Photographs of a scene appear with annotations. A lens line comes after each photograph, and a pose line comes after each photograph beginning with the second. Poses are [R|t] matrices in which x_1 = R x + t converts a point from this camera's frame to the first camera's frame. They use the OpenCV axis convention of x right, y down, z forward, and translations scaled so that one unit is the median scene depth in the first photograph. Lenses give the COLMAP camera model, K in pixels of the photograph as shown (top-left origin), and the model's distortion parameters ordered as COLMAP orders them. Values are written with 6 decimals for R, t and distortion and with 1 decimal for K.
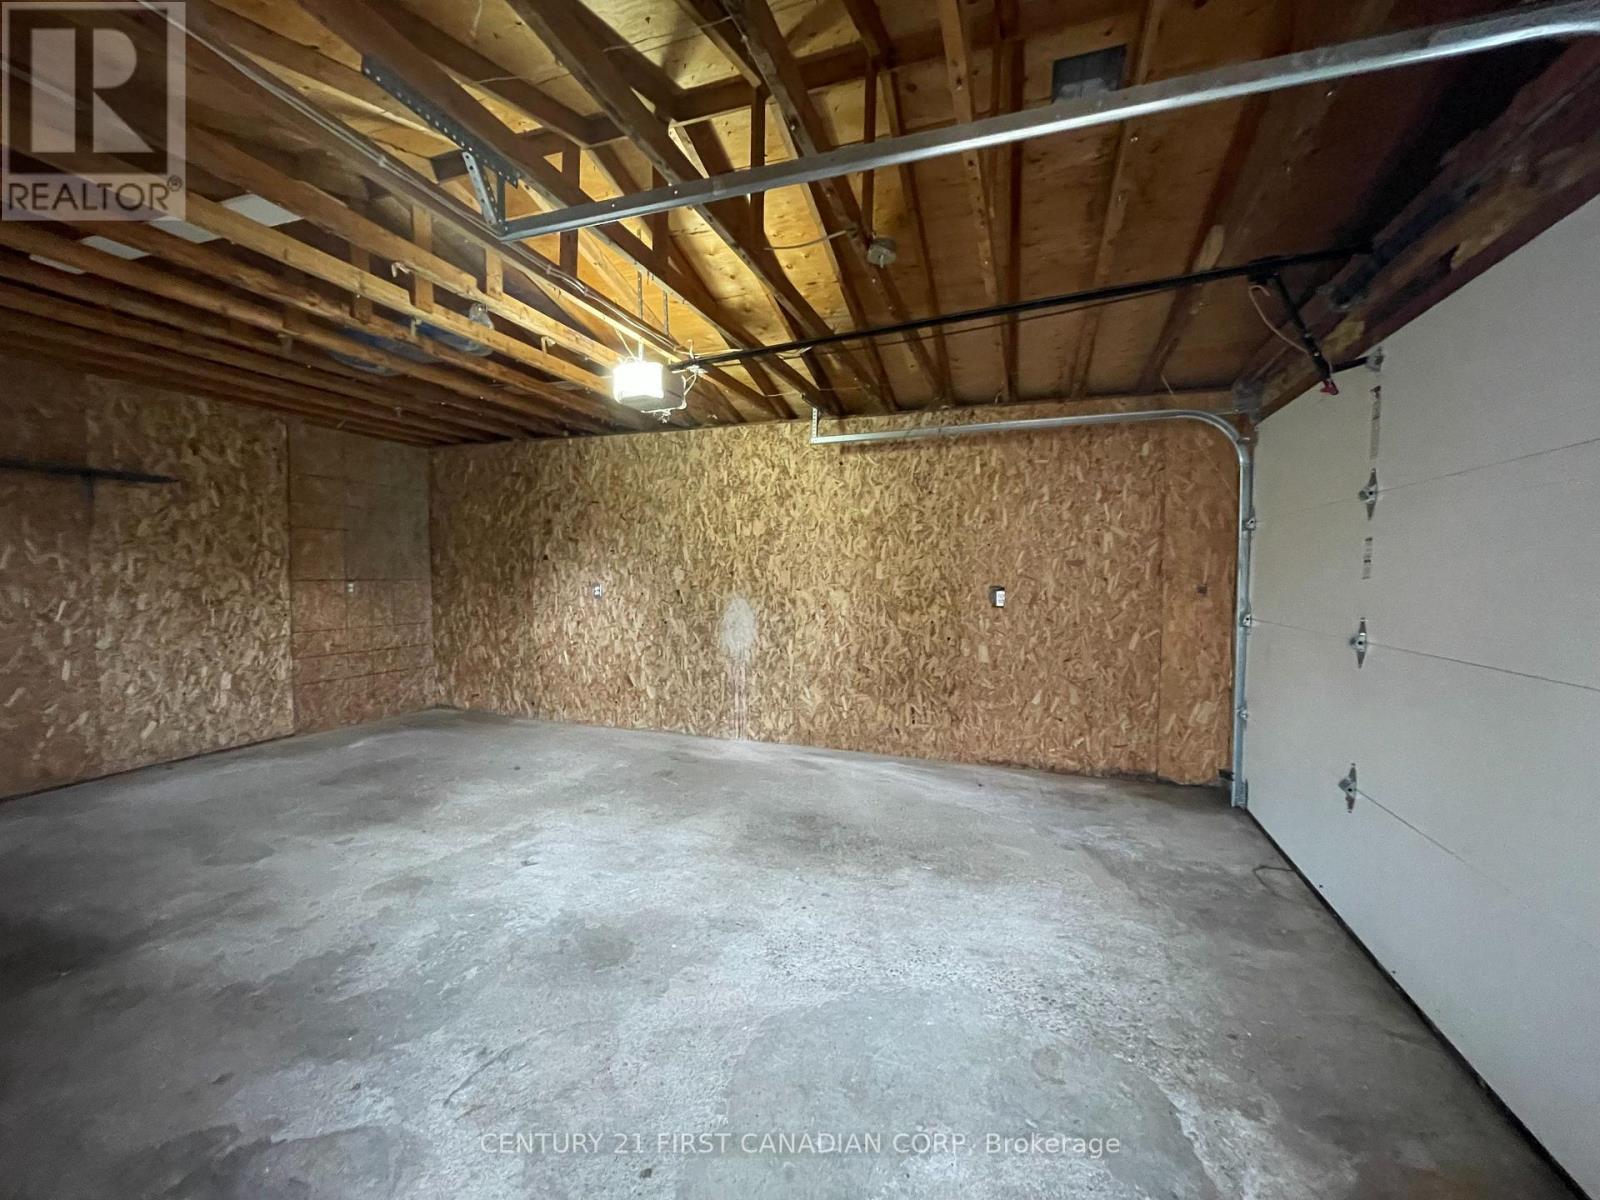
lens RADIAL K [[649.7, 0, 797.0], [0, 649.7, 601.4], [0, 0, 1]] dist [-0.010080, 0.004121]
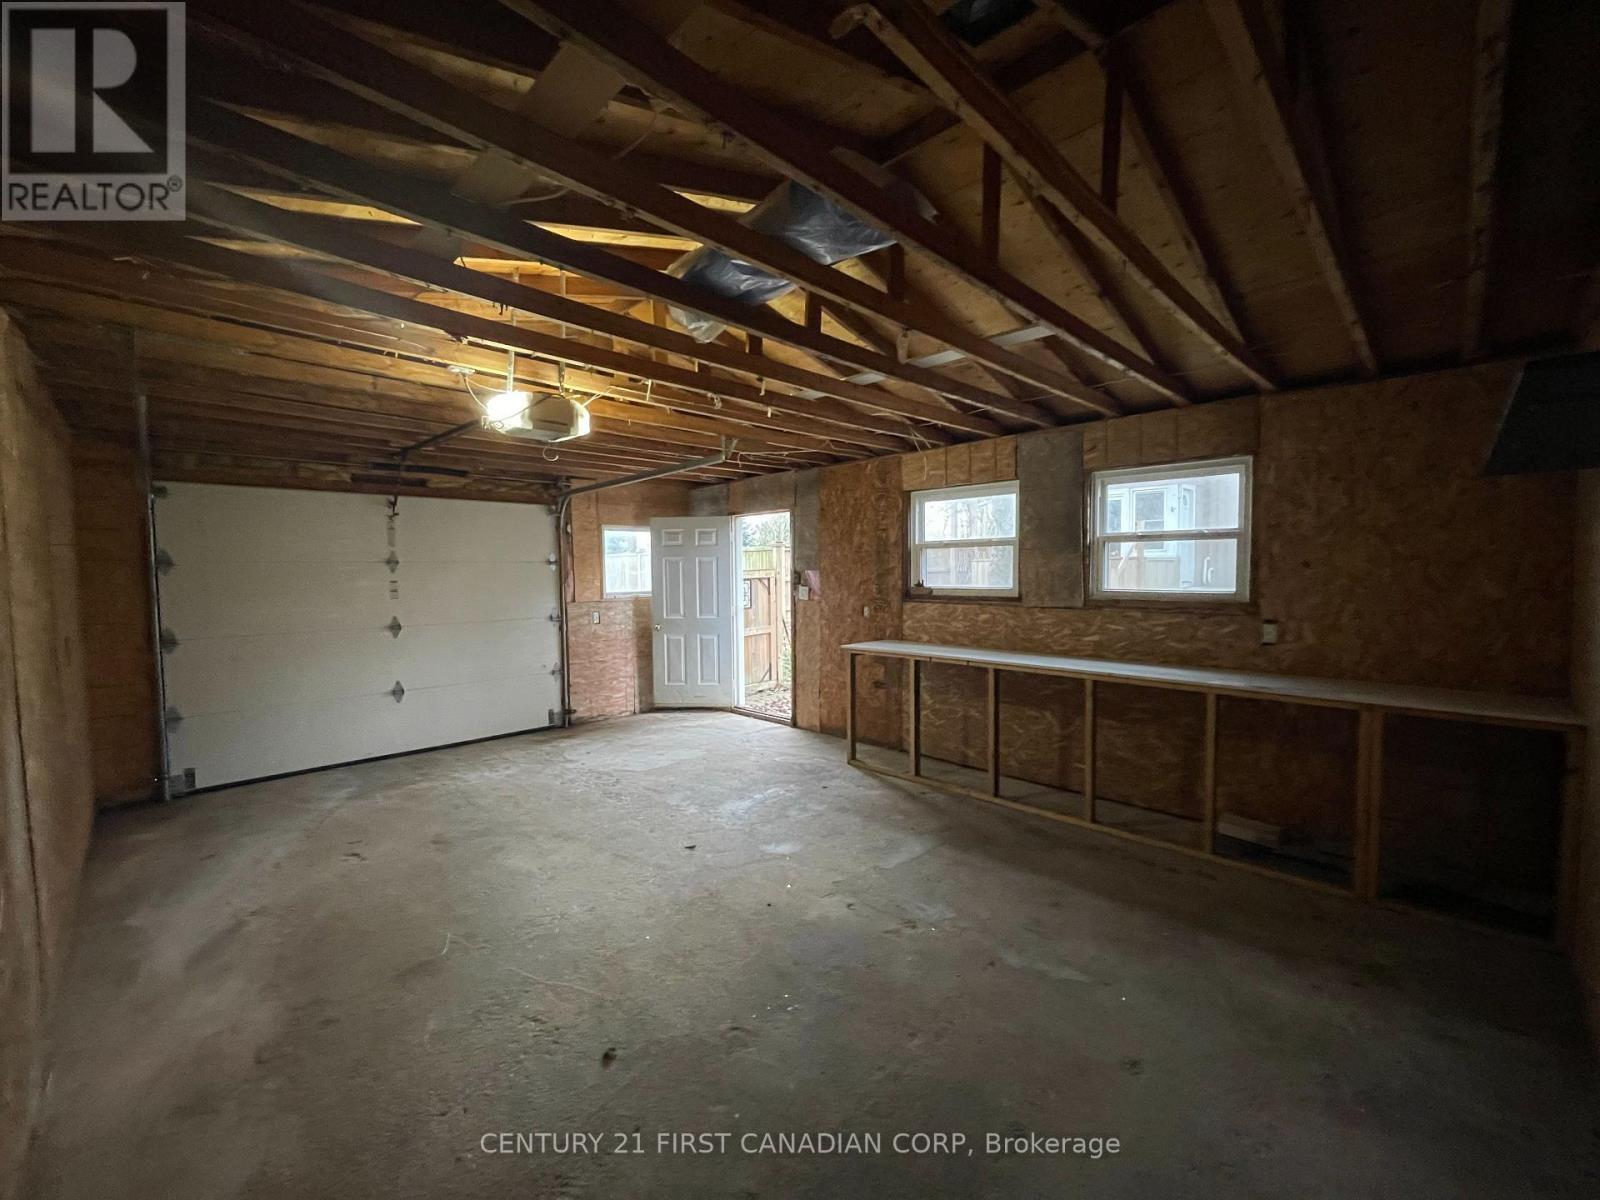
lens RADIAL K [[649.7, 0, 797.0], [0, 649.7, 601.4], [0, 0, 1]] dist [-0.010080, 0.004121]
pose [[-0.909116, -0.021488, 0.415989, -0.642843], [0.019421, 0.995396, 0.093861, -0.100875], [-0.416091, 0.093409, -0.904513, 1.162181]]
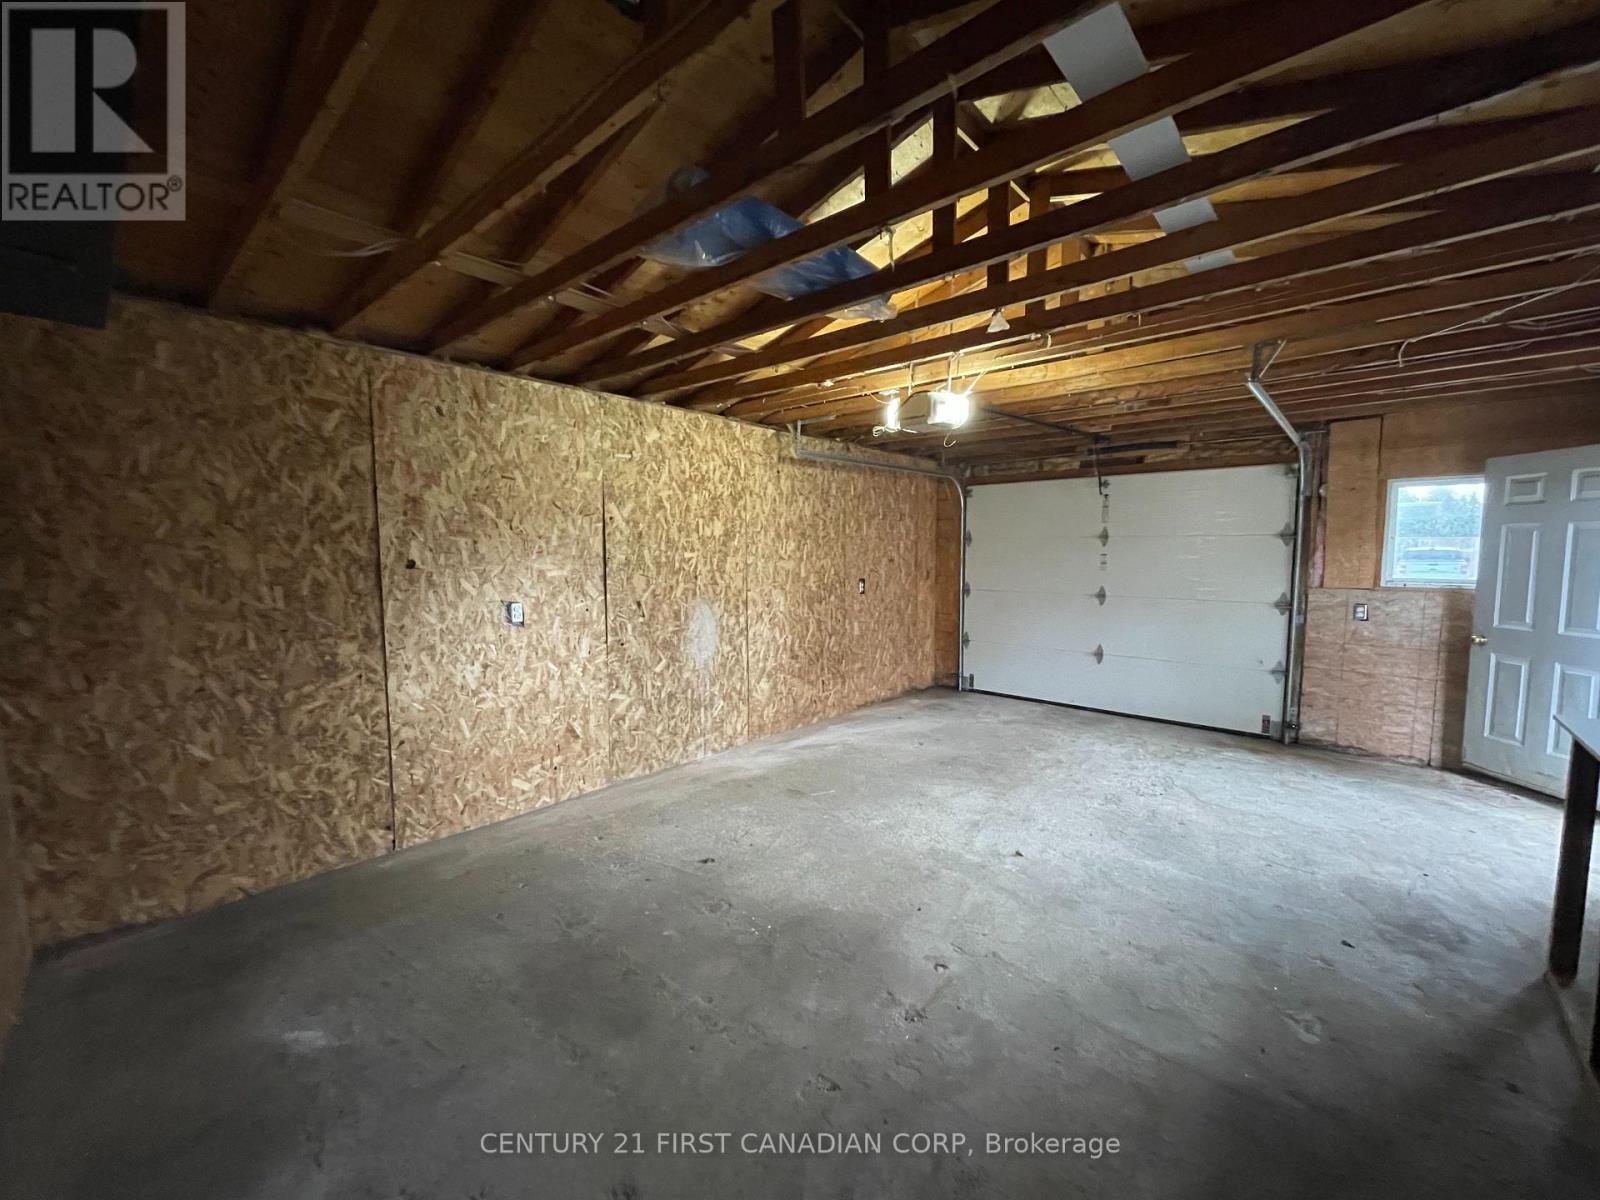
lens RADIAL K [[649.7, 0, 797.0], [0, 649.7, 601.4], [0, 0, 1]] dist [-0.010080, 0.004121]
pose [[0.374986, -0.082821, 0.923324, -0.901232], [0.043869, 0.996471, 0.071565, -0.070157], [-0.925992, 0.013669, 0.377296, 0.542098]]
